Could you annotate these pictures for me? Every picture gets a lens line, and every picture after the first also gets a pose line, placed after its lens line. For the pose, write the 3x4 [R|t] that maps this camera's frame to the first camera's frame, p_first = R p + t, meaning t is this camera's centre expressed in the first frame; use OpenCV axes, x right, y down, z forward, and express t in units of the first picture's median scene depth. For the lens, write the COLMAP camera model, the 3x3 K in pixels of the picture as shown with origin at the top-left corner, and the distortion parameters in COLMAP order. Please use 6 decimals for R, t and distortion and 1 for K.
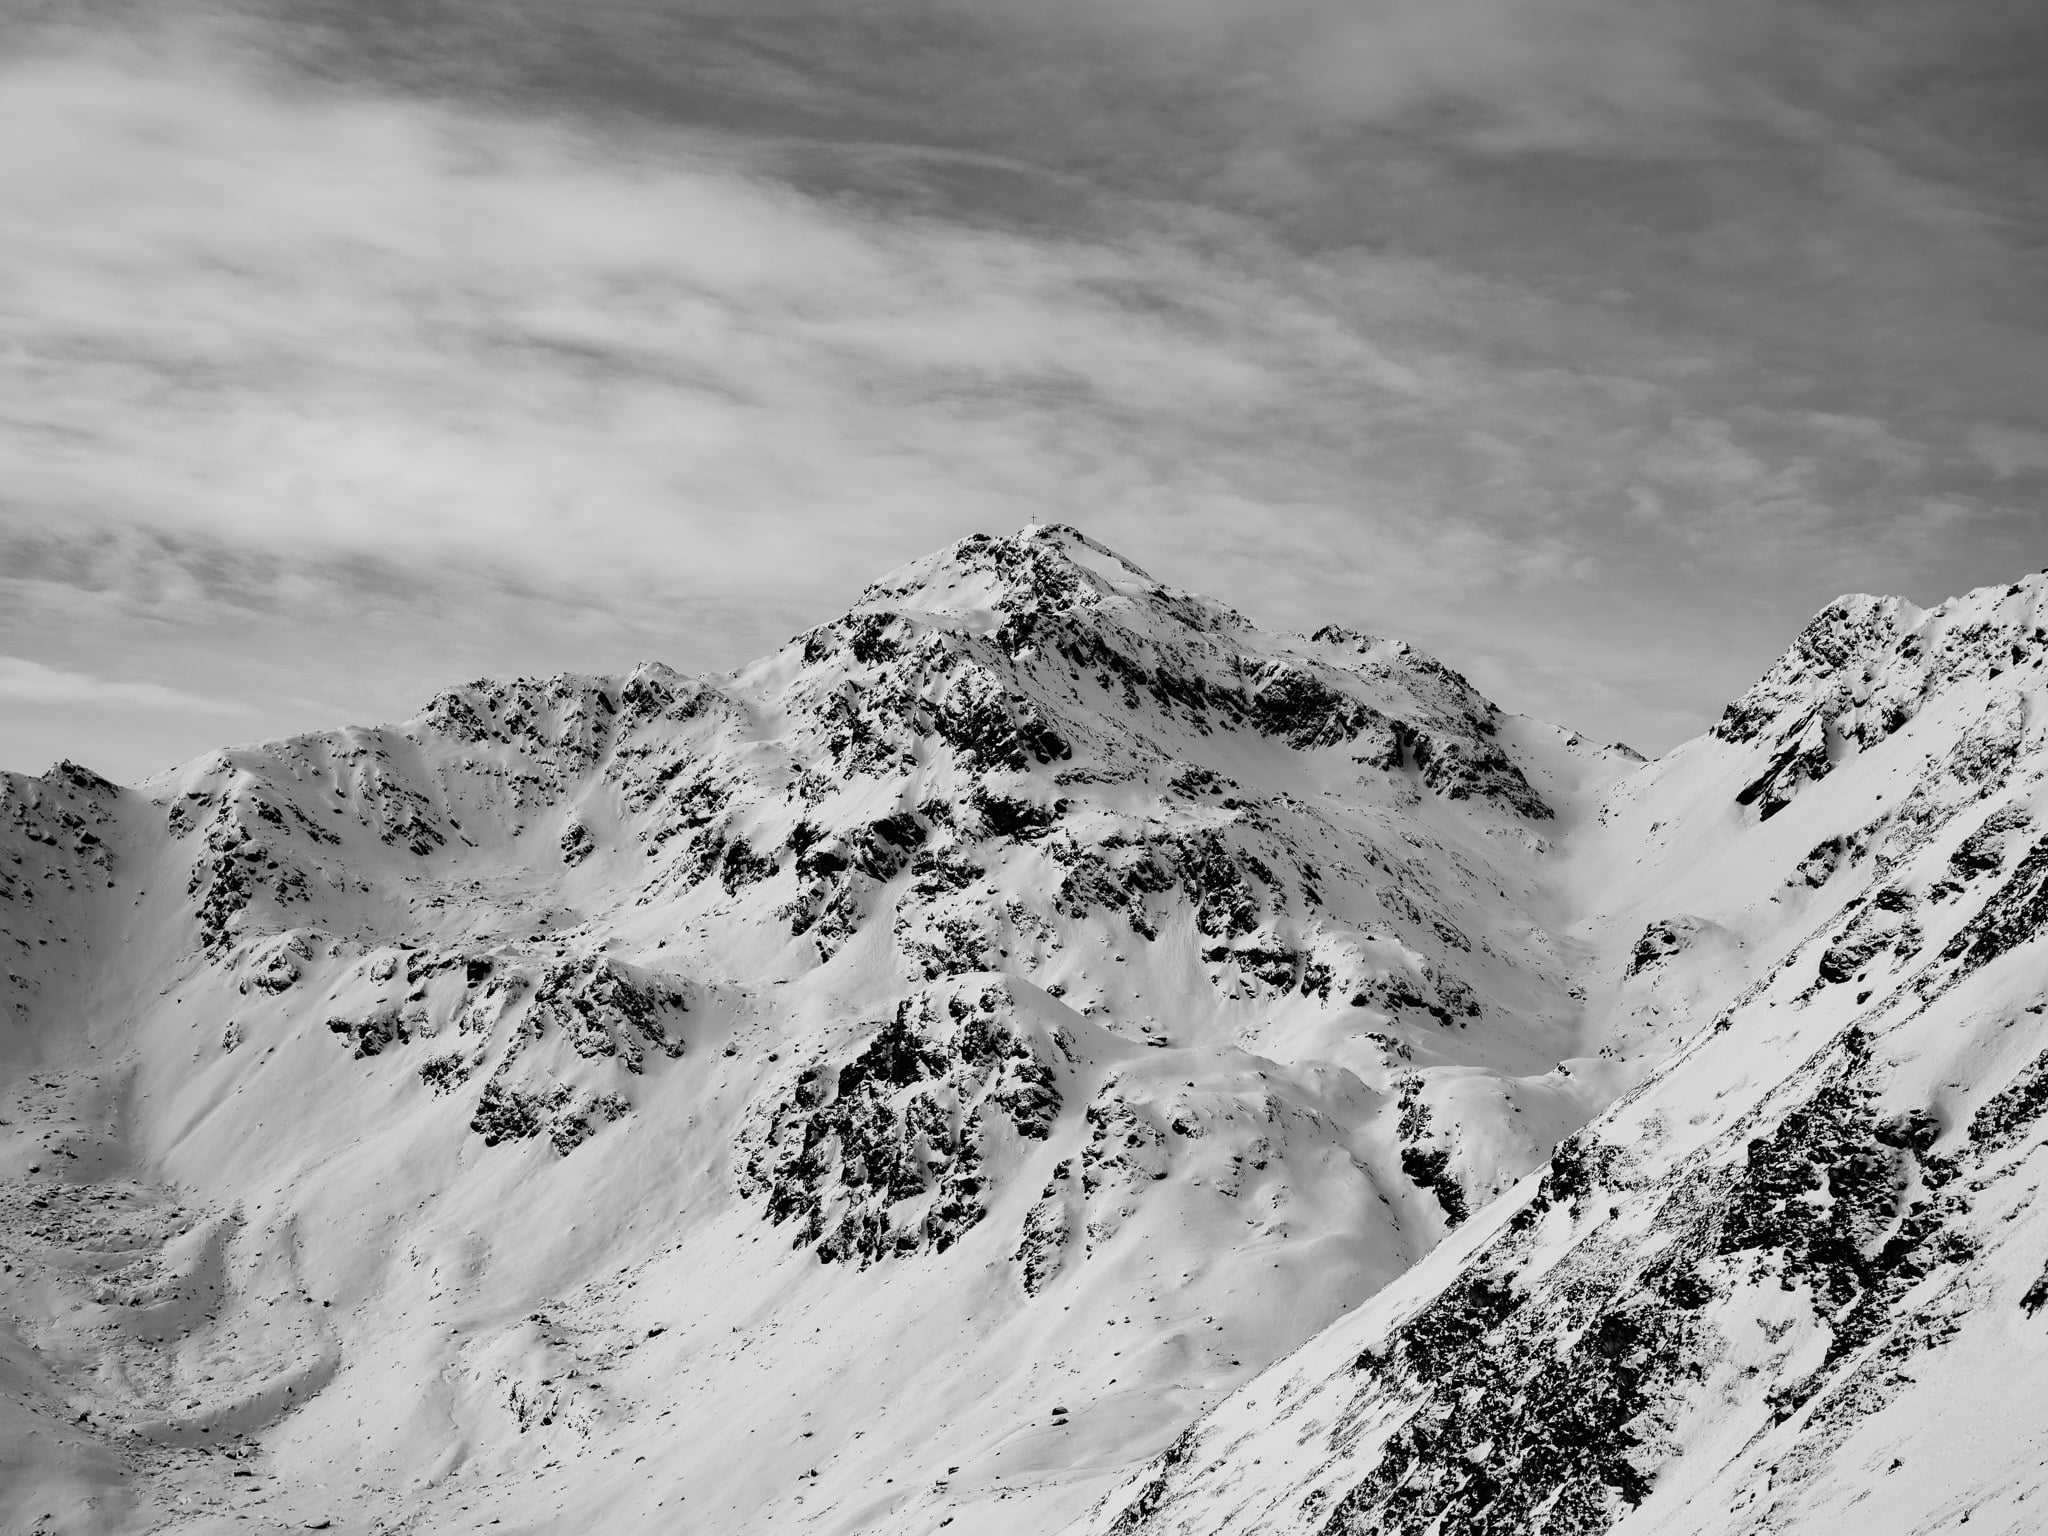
lens RADIAL K [[3483.7, 0, 1024.0], [0, 3483.7, 768.0], [0, 0, 1]] dist [0.104560, 0.115065]
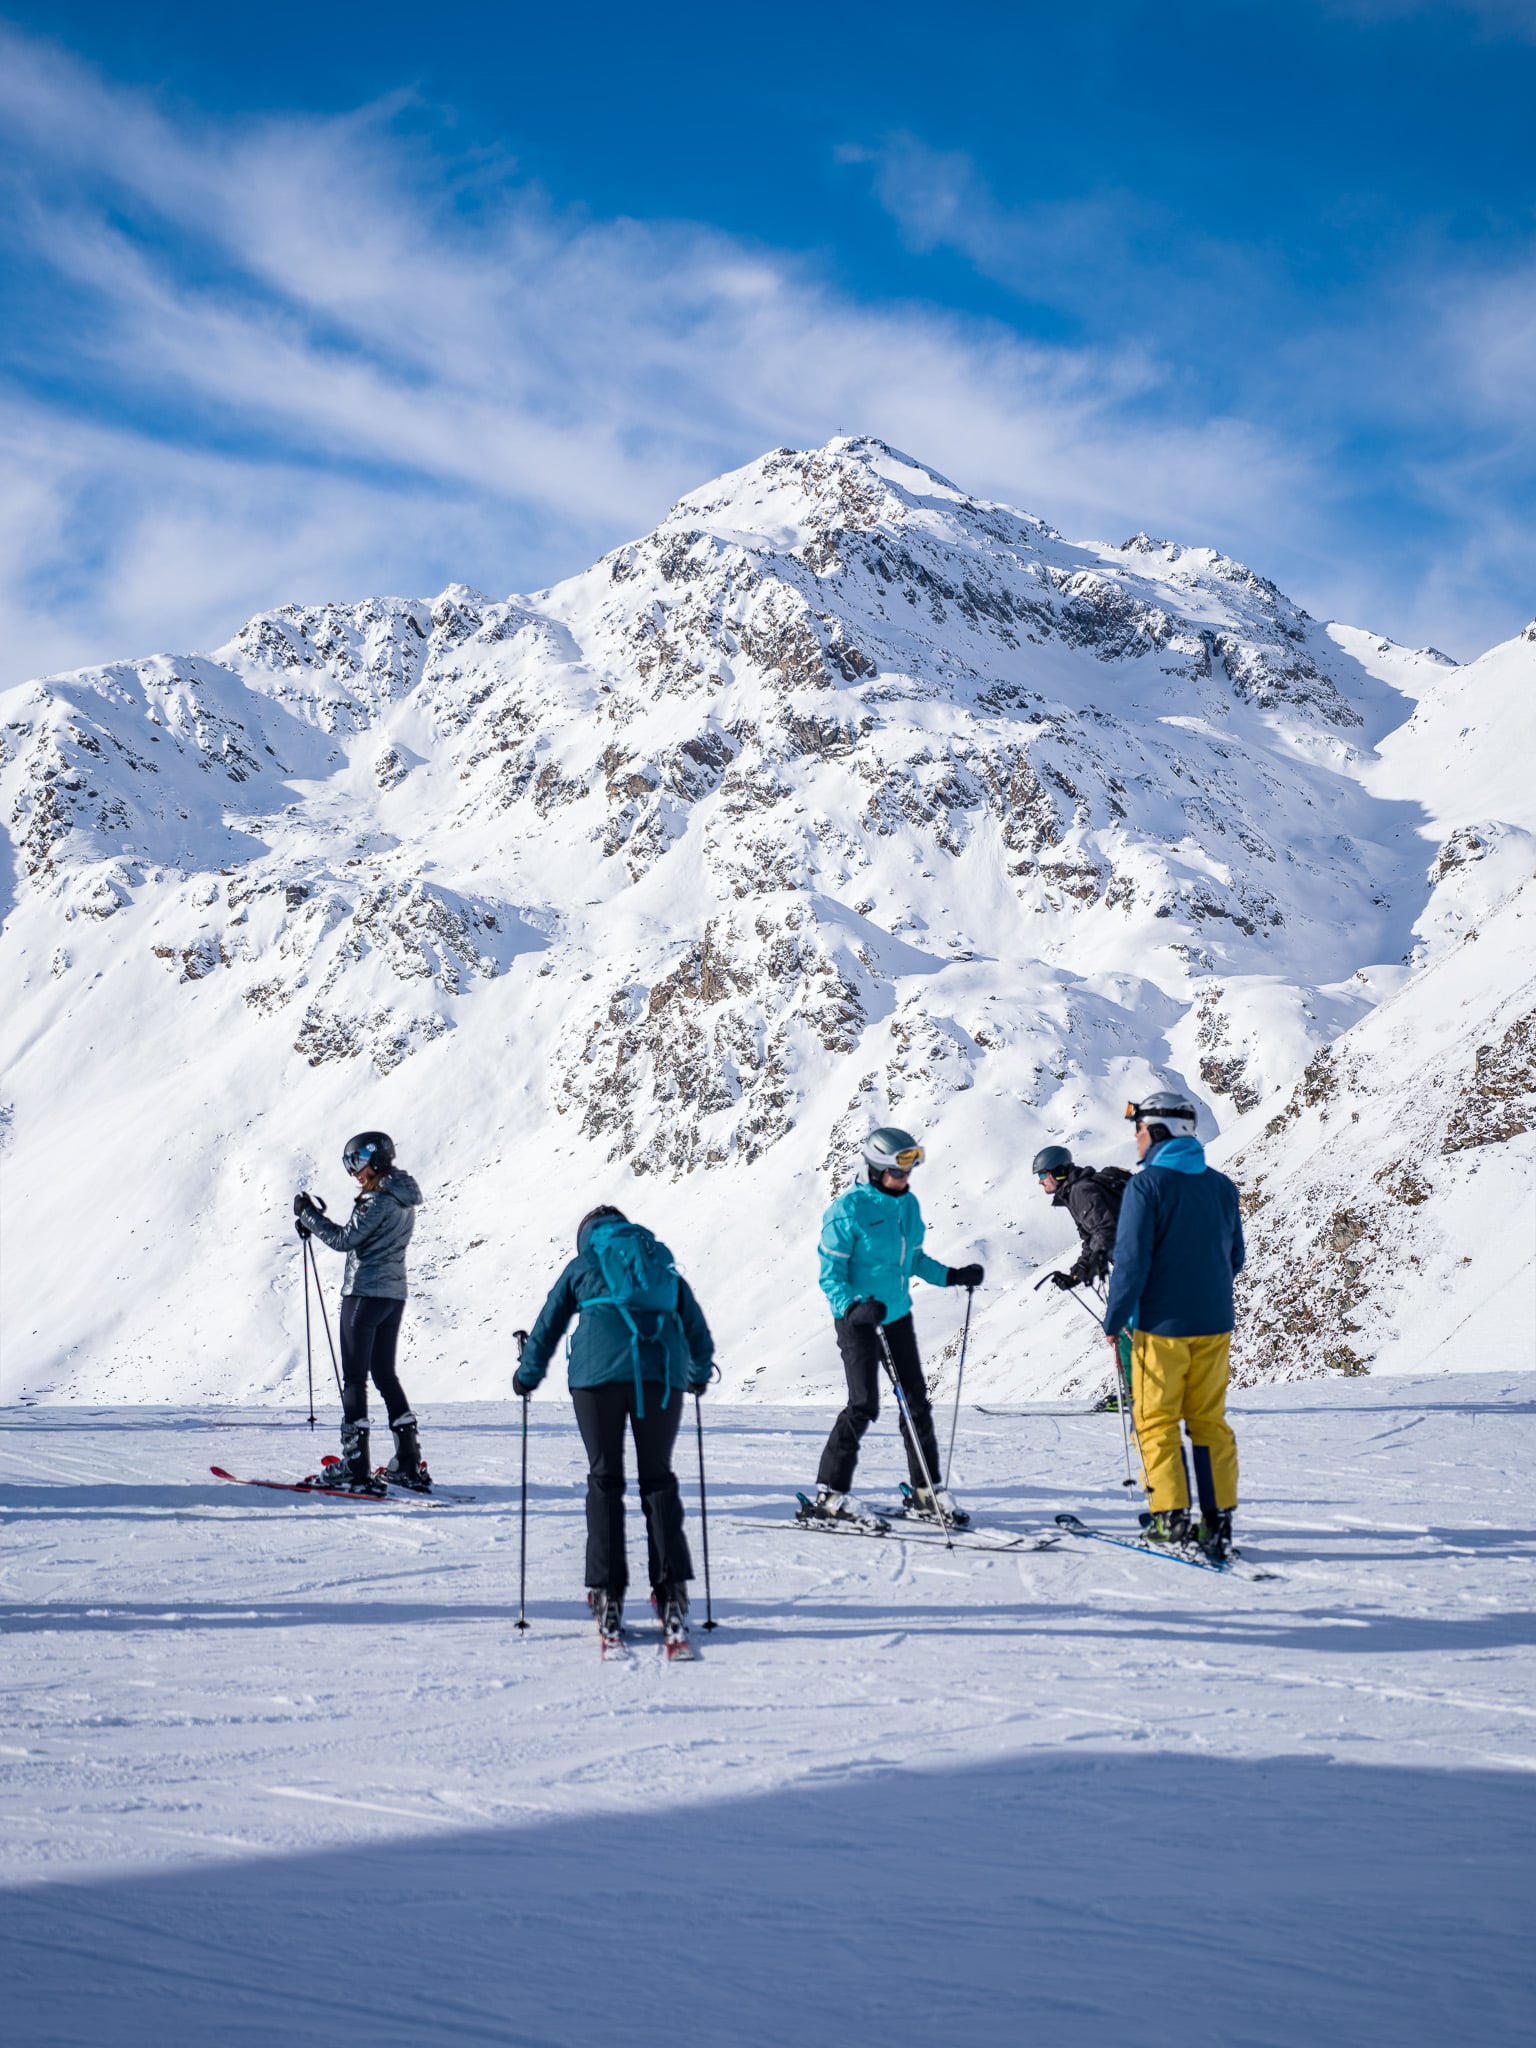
lens RADIAL K [[3483.7, 0, 748.5], [0, 3483.7, 1036.3], [0, 0, 1]] dist [0.104560, 0.115065]
pose [[0.999473, -0.014587, -0.029001, 0.004382], [0.017448, 0.994732, 0.101012, -0.001652], [0.027375, -0.101465, 0.994462, -0.012342]]
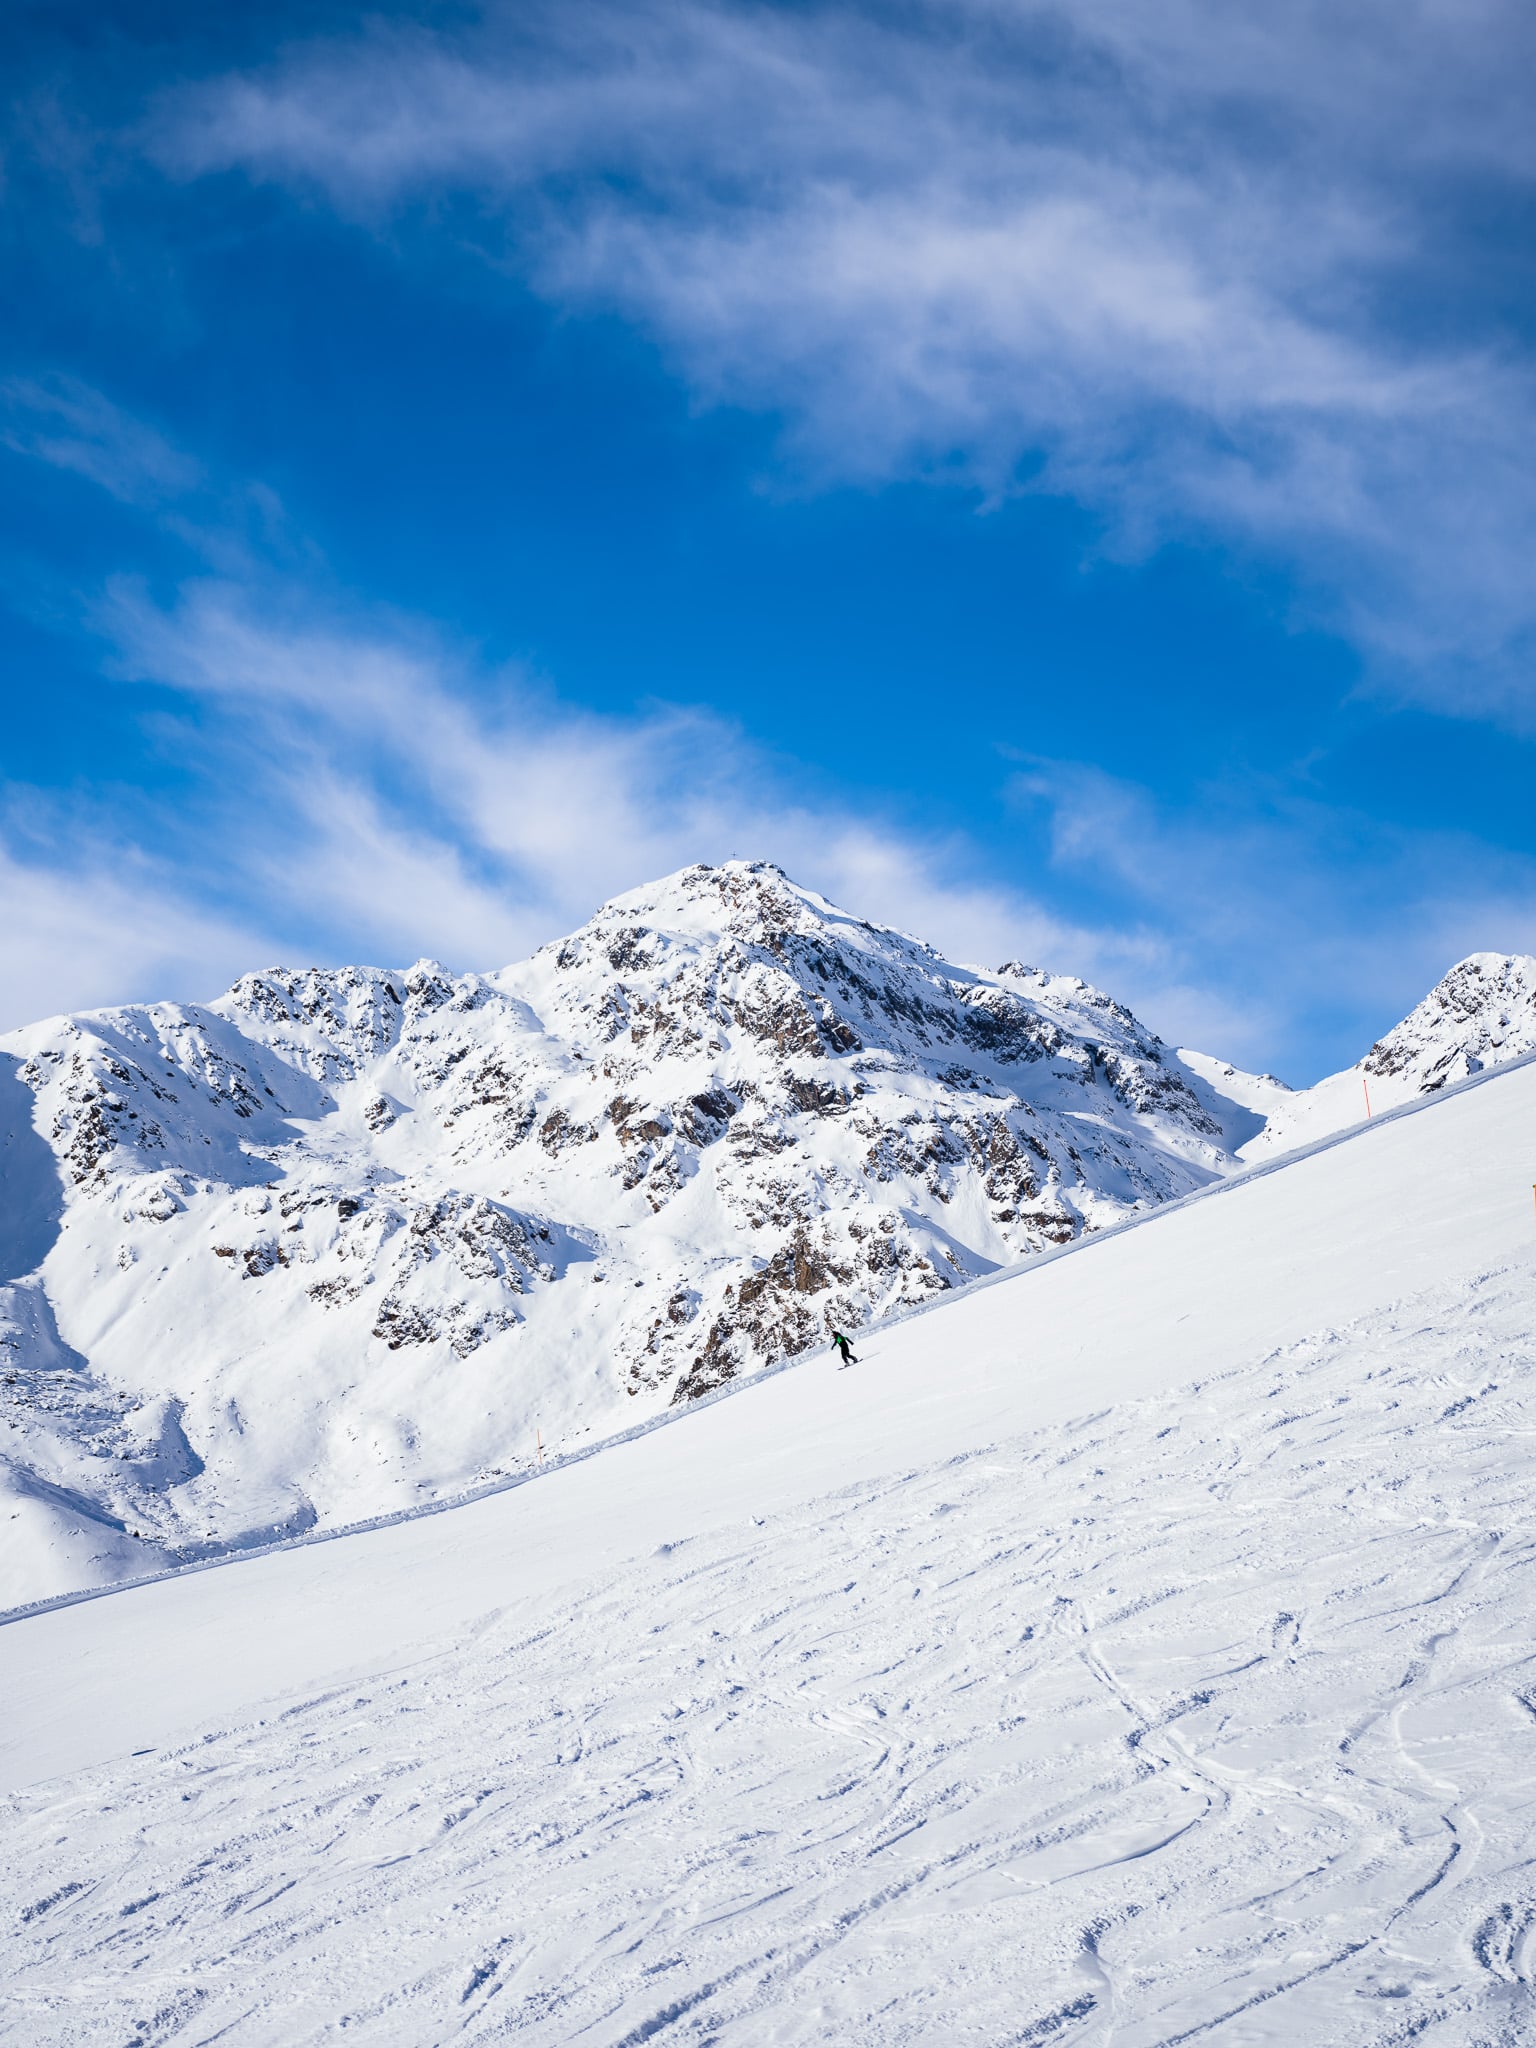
lens RADIAL K [[3483.7, 0, 748.5], [0, 3483.7, 1036.3], [0, 0, 1]] dist [0.104560, 0.115065]
pose [[0.994899, 0.048408, 0.088506, -0.131383], [-0.045520, 0.998372, -0.034372, 0.035530], [-0.090026, 0.030168, 0.995482, -0.156889]]
